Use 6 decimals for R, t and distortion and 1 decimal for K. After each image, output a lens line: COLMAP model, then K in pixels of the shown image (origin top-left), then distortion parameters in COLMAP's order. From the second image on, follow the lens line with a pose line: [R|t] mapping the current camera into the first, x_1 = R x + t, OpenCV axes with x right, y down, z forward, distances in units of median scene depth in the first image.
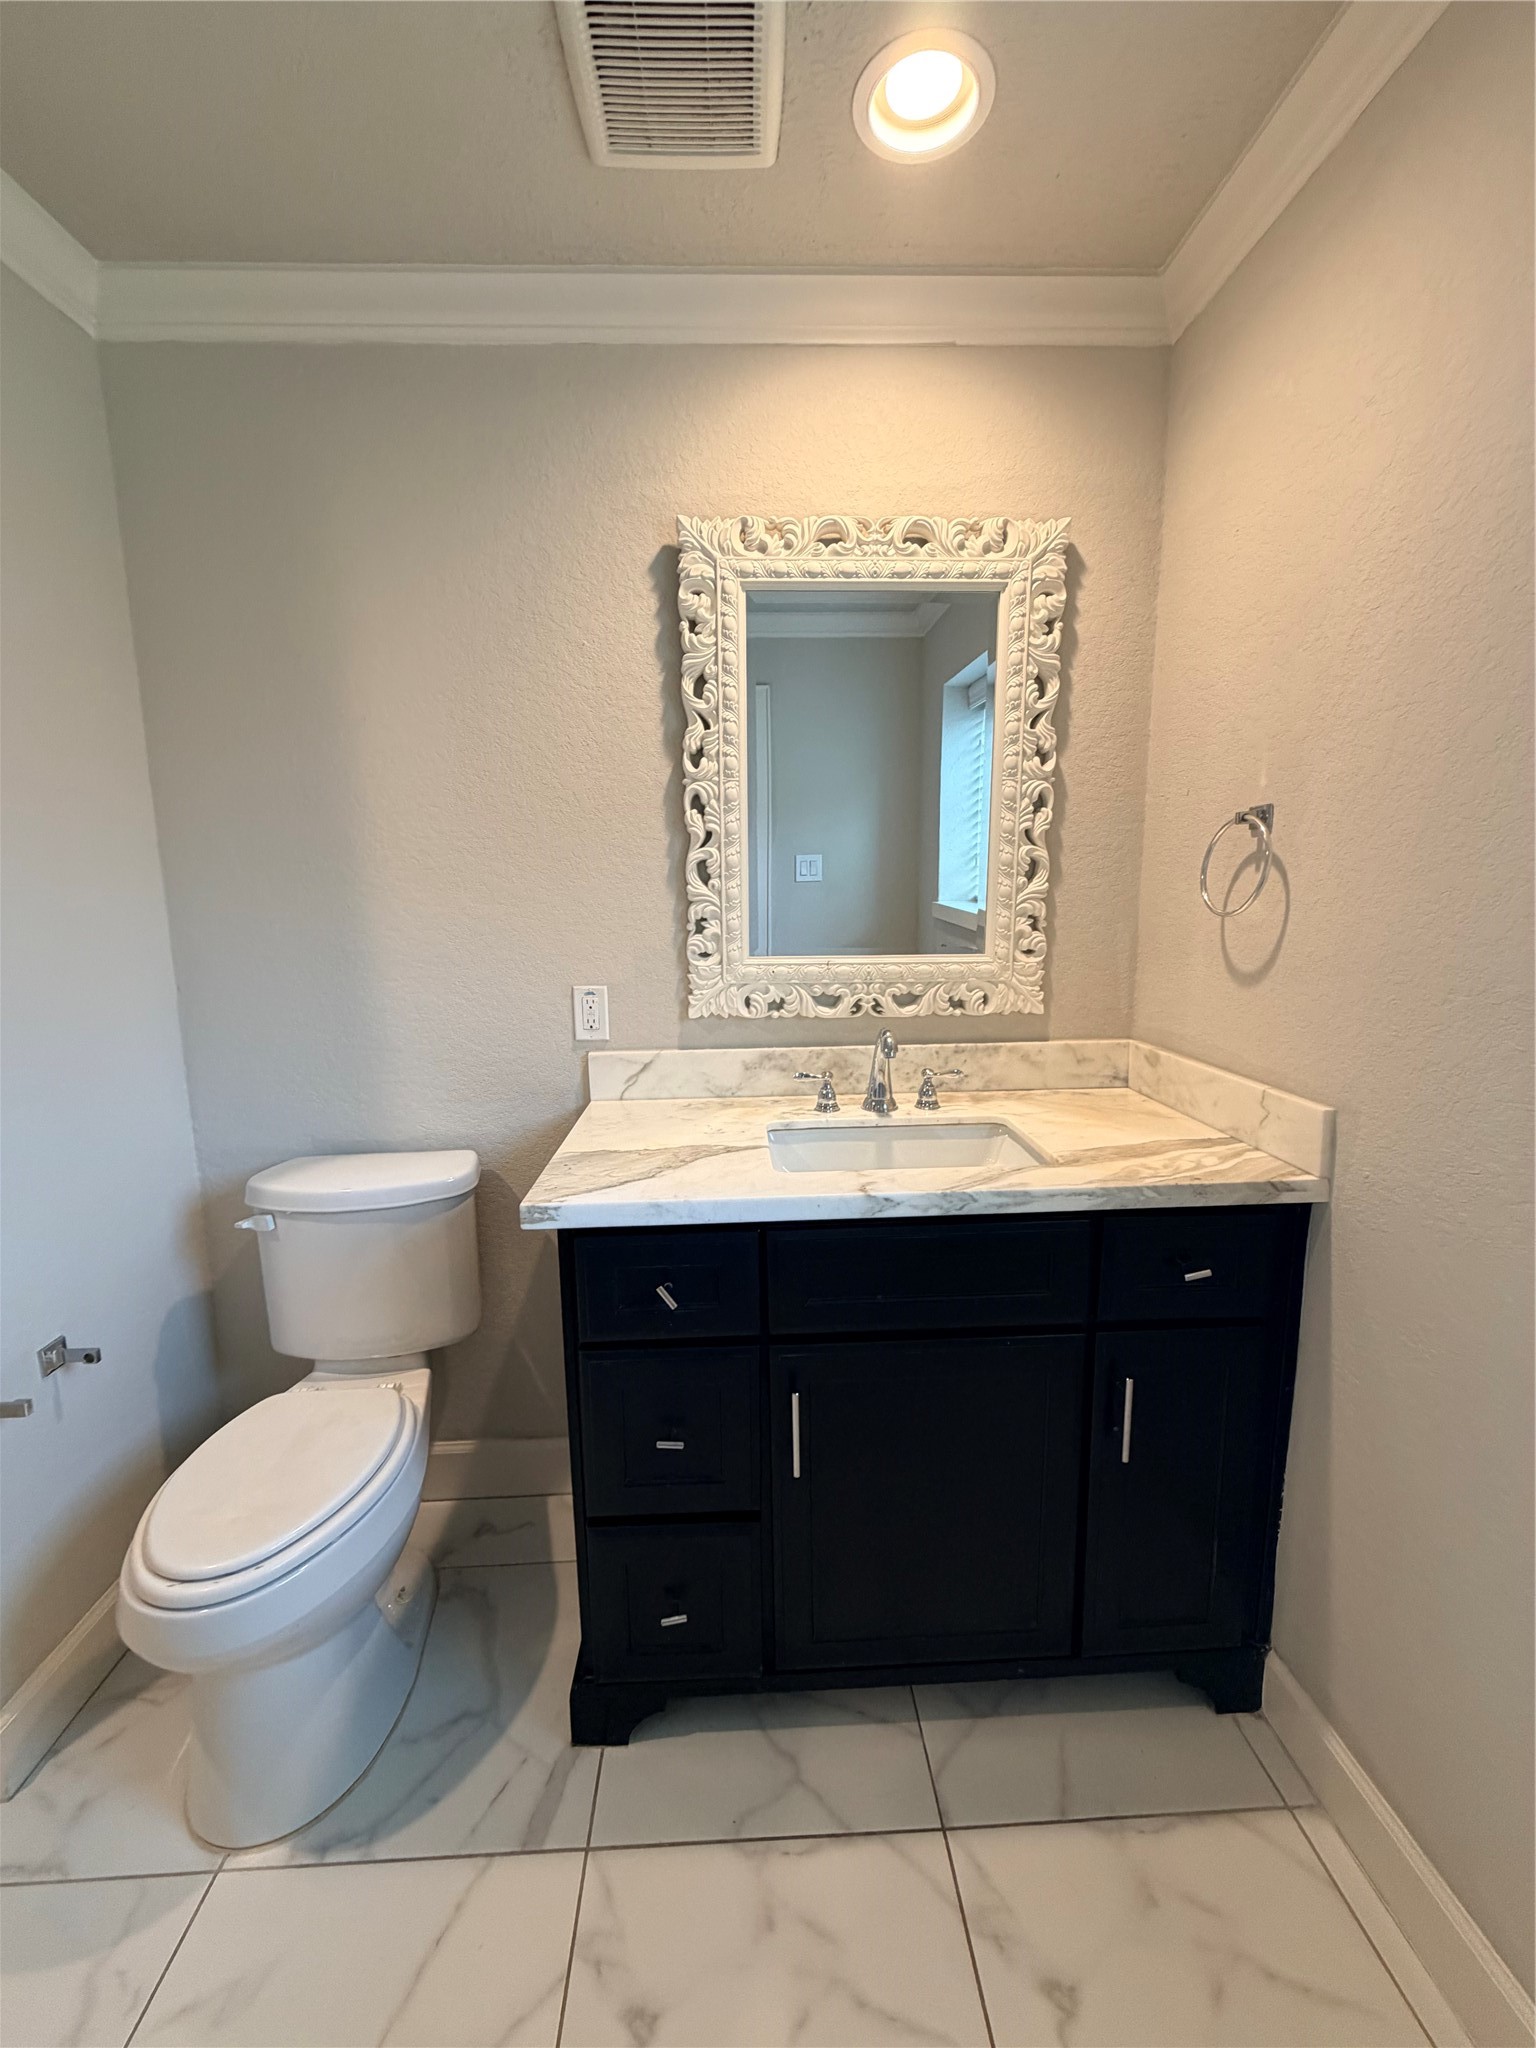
lens RADIAL K [[817.8, 0, 763.5], [0, 817.8, 1011.2], [0, 0, 1]] dist [0.001817, -0.000261]
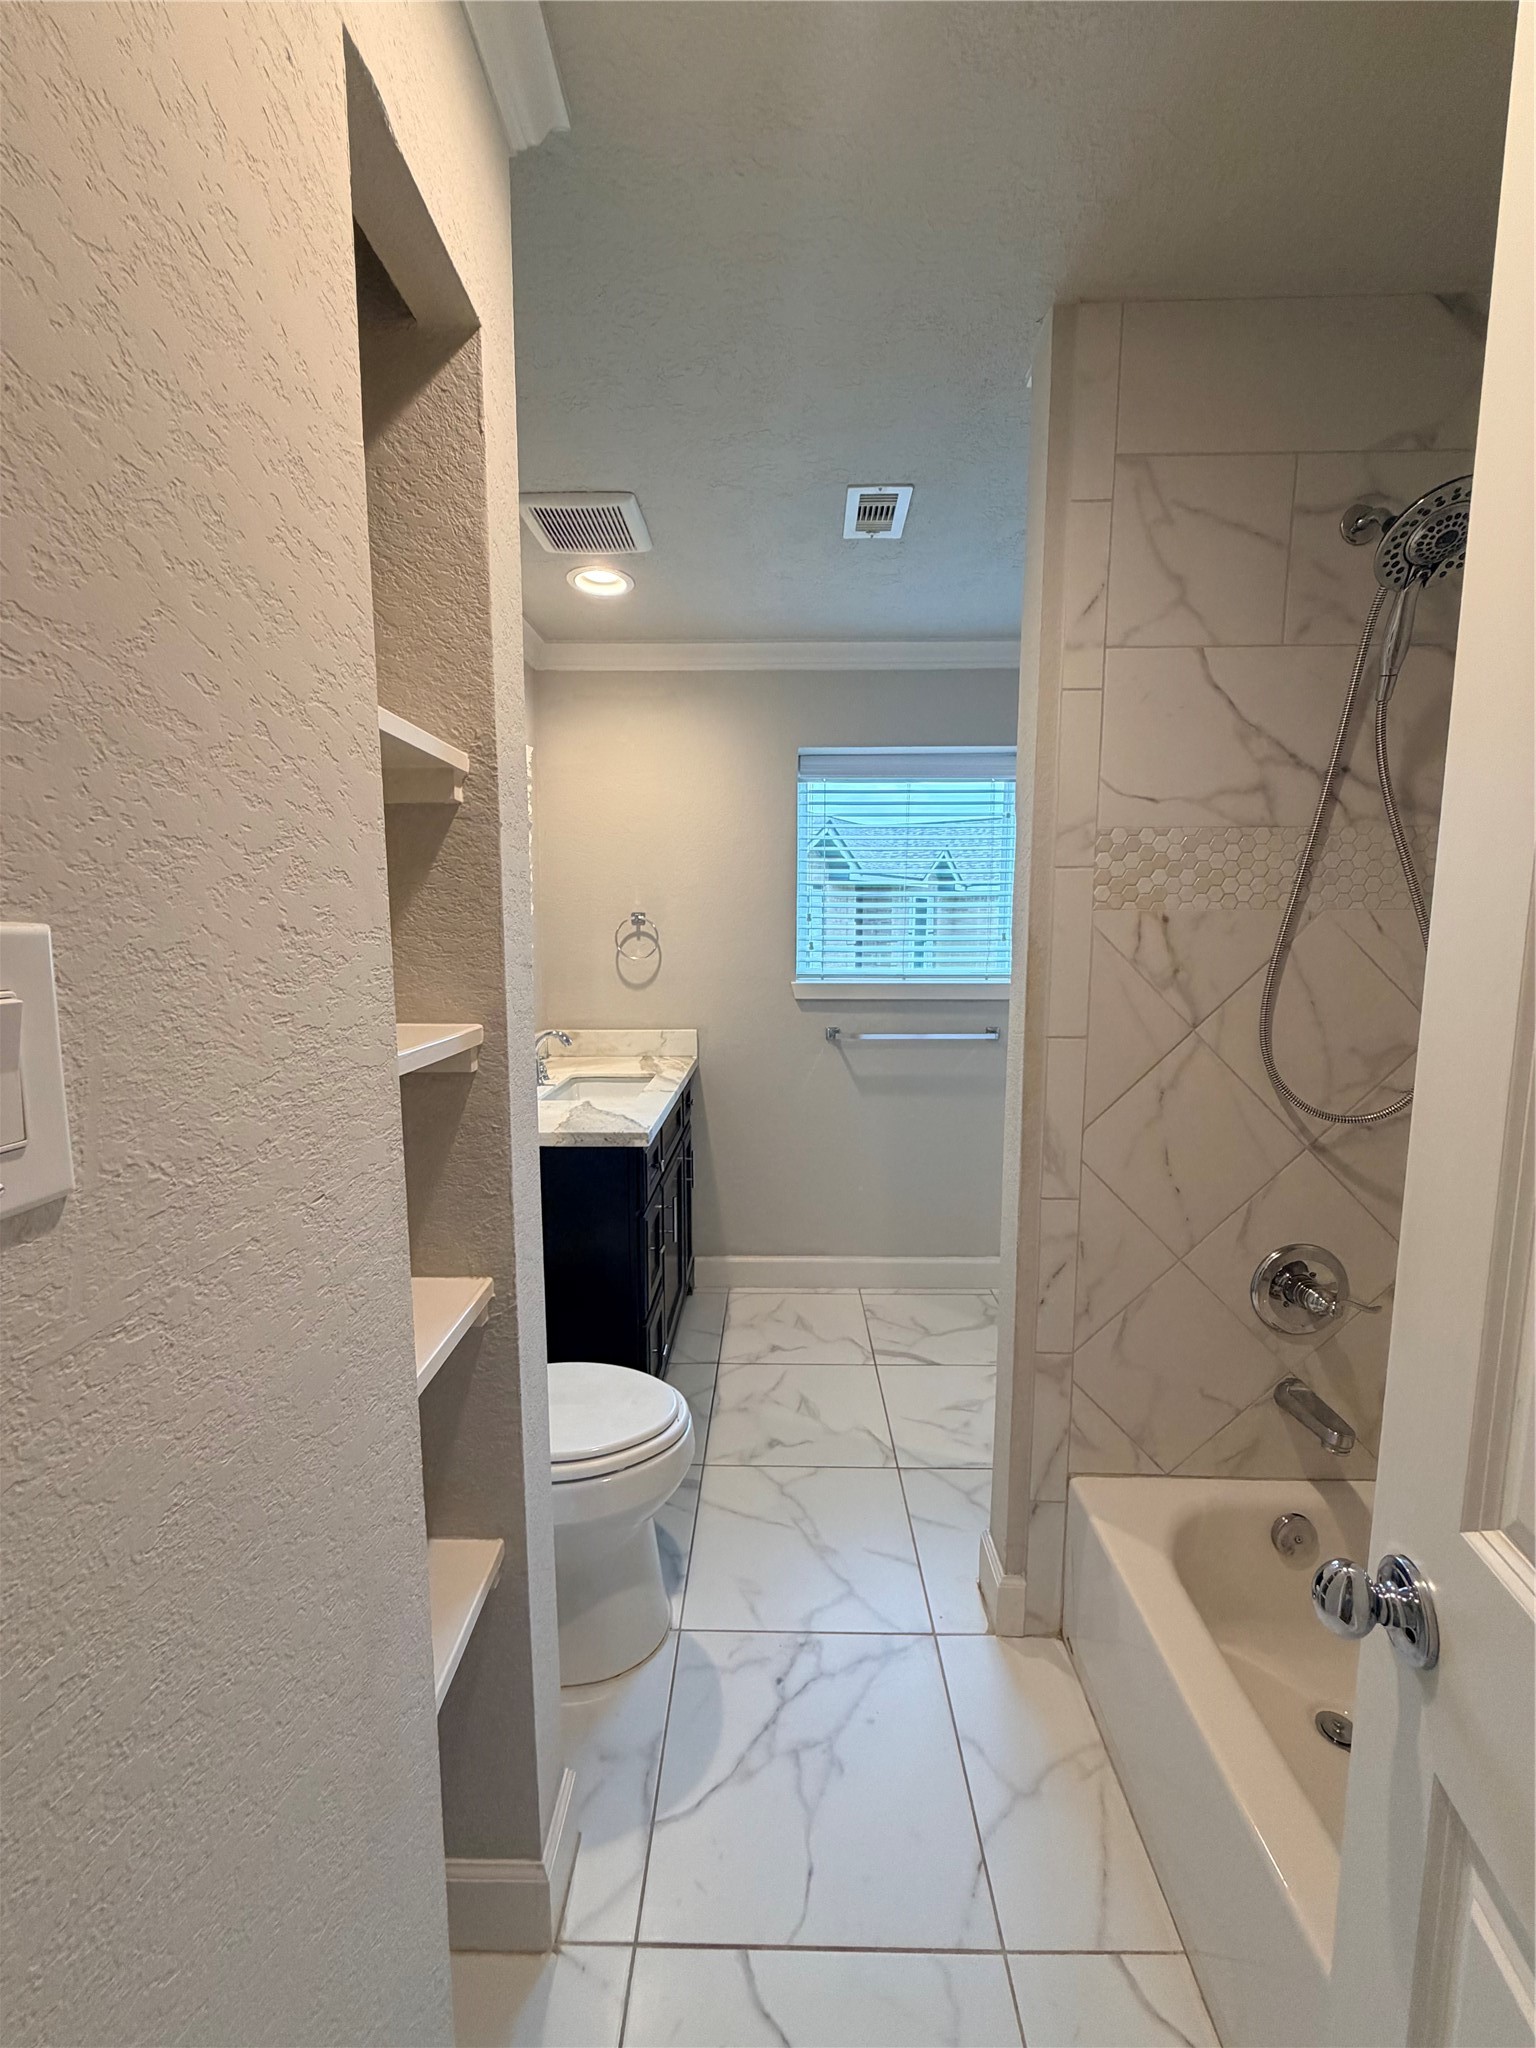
lens RADIAL K [[817.8, 0, 768.1], [0, 817.8, 1016.5], [0, 0, 1]] dist [0.001817, -0.000261]
pose [[0.056615, -0.098833, 0.993492, -1.944545], [0.141544, 0.985832, 0.090005, -0.130741], [-0.988312, 0.135527, 0.069802, 0.581952]]
